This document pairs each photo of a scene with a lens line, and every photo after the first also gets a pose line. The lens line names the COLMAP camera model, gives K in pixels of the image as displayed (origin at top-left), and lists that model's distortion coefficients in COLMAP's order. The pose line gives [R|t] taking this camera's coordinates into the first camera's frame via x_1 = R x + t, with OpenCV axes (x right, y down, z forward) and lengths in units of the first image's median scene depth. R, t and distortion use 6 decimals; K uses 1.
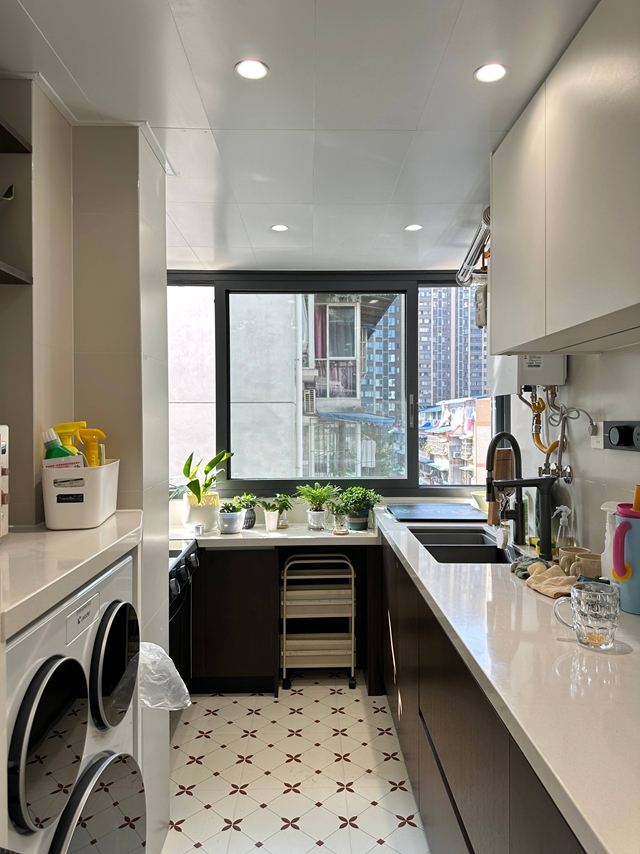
lens RADIAL K [[592.6, 0, 323.5], [0, 592.6, 420.6], [0, 0, 1]] dist [0.163664, -0.304127]
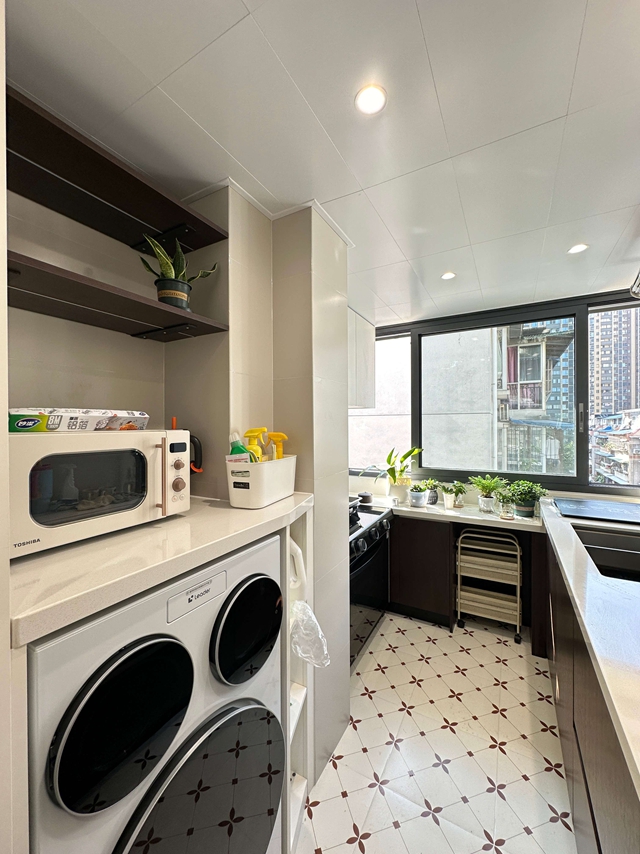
lens RADIAL K [[339.3, 0, 322.8], [0, 339.3, 426.5], [0, 0, 1]] dist [-0.001780, 0.000226]
pose [[0.863699, 0.002131, -0.504004, 0.050572], [-0.000175, 0.999992, 0.003929, -0.001991], [0.504009, -0.003305, 0.863692, 0.196381]]
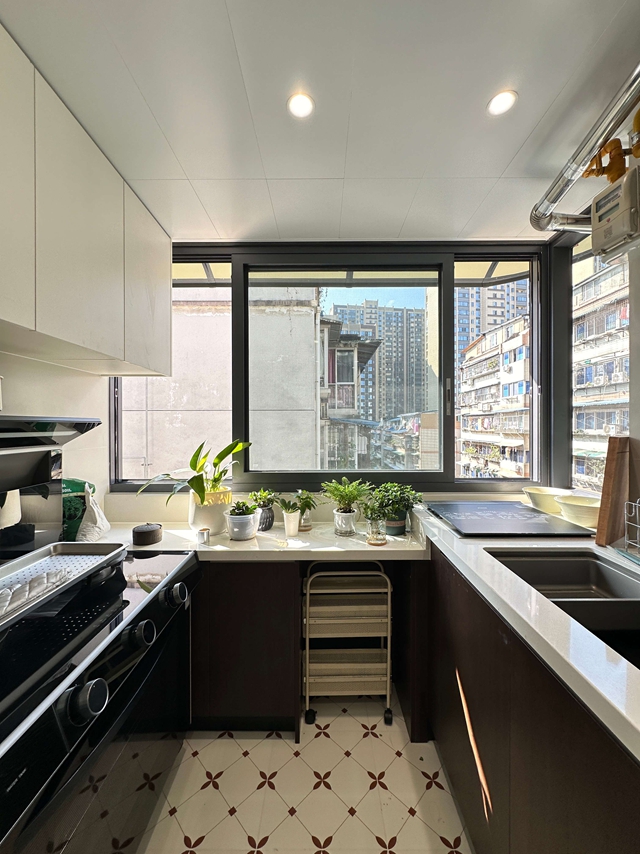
lens RADIAL K [[339.3, 0, 322.8], [0, 339.3, 426.5], [0, 0, 1]] dist [-0.001780, 0.000226]
pose [[0.999747, 0.002081, -0.022416, -0.032261], [-0.002073, 0.999998, 0.000393, 0.030829], [0.022417, -0.000347, 0.999749, 0.512138]]
